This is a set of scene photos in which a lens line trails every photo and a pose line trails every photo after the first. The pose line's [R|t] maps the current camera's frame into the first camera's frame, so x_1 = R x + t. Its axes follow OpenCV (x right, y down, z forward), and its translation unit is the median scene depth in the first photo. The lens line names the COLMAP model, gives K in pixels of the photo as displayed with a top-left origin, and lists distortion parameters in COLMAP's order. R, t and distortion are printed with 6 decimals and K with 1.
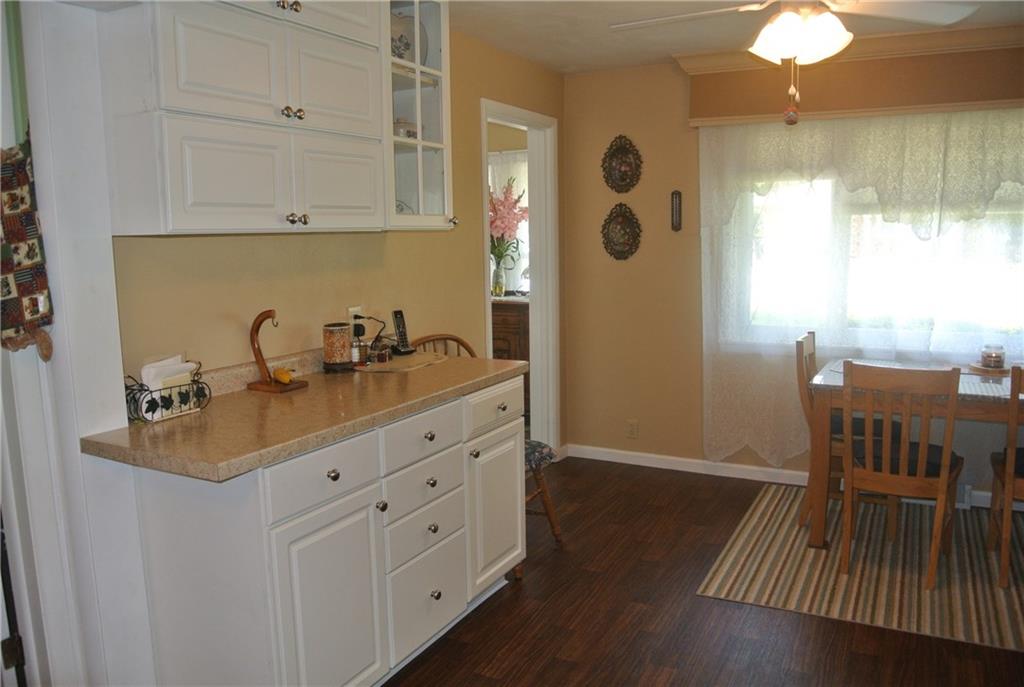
lens RADIAL K [[792.1, 0, 509.8], [0, 792.1, 359.3], [0, 0, 1]] dist [-0.096048, 0.044374]
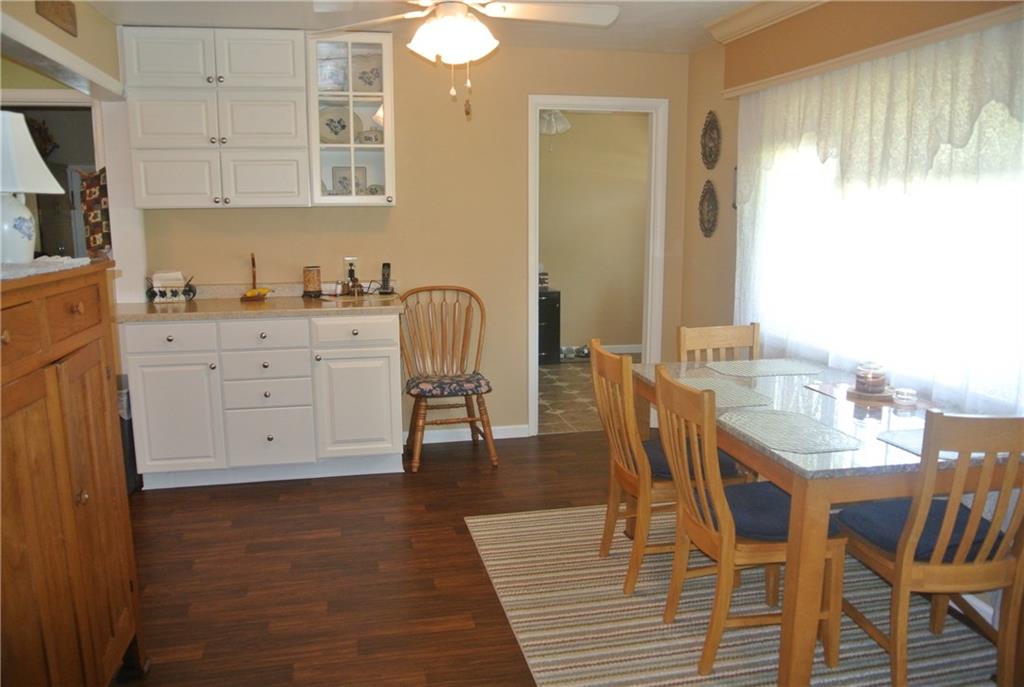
lens RADIAL K [[792.1, 0, 509.8], [0, 792.1, 359.3], [0, 0, 1]] dist [-0.096048, 0.044374]
pose [[0.638667, 0.155694, -0.753567, 1.290948], [-0.128158, 0.987161, 0.095340, -0.064790], [0.758735, 0.035685, 0.650421, 0.308813]]
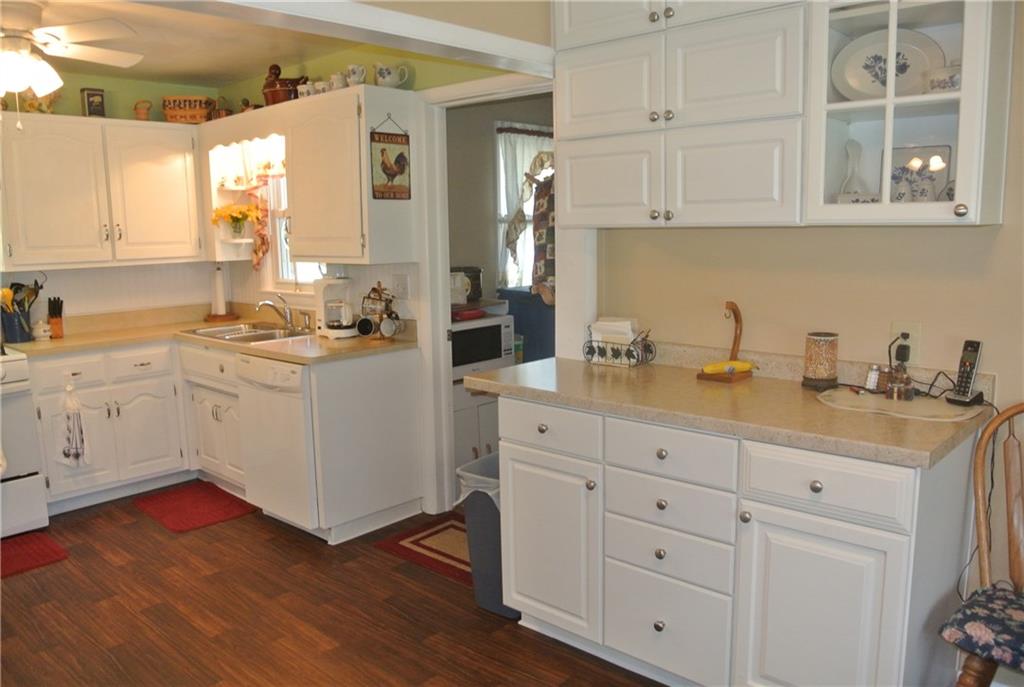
lens RADIAL K [[792.1, 0, 509.8], [0, 792.1, 359.3], [0, 0, 1]] dist [-0.096048, 0.044374]
pose [[-0.258441, 0.179972, -0.949115, 0.712415], [-0.129115, 0.967242, 0.218567, -0.166707], [0.957360, 0.179032, -0.226737, 0.916550]]
